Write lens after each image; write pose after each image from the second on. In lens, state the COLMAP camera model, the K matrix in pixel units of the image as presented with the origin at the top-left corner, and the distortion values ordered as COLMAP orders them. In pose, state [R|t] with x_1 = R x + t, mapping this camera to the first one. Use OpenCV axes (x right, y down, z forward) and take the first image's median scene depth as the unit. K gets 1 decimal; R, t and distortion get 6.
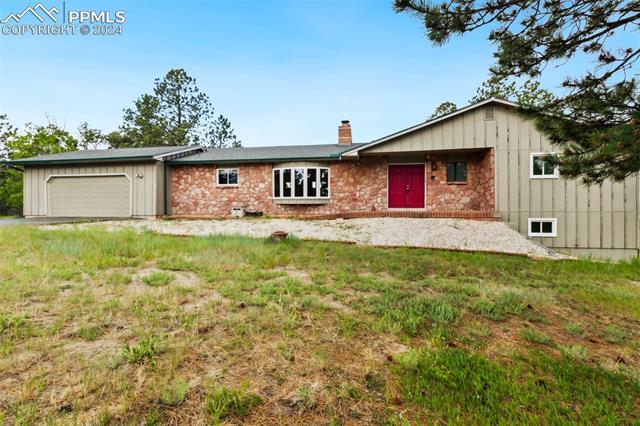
lens RADIAL K [[310.1, 0, 320.5], [0, 310.1, 216.3], [0, 0, 1]] dist [0.001735, 0.000029]
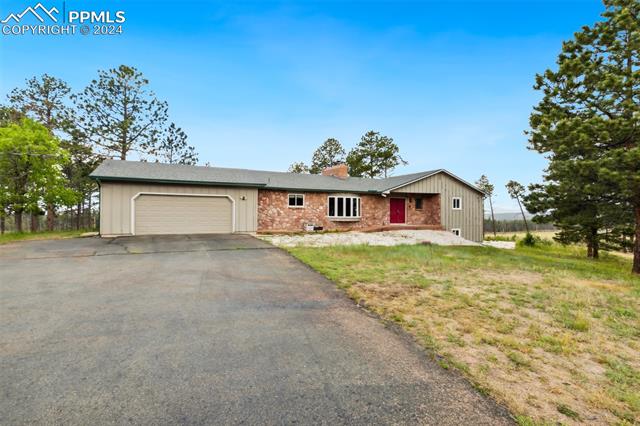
lens RADIAL K [[310.1, 0, 316.6], [0, 310.1, 212.2], [0, 0, 1]] dist [0.001735, 0.000029]
pose [[0.808785, 0.010680, 0.588007, -1.035085], [-0.000822, 0.999855, -0.017030, -0.056444], [-0.588104, 0.013291, 0.808676, -0.112625]]
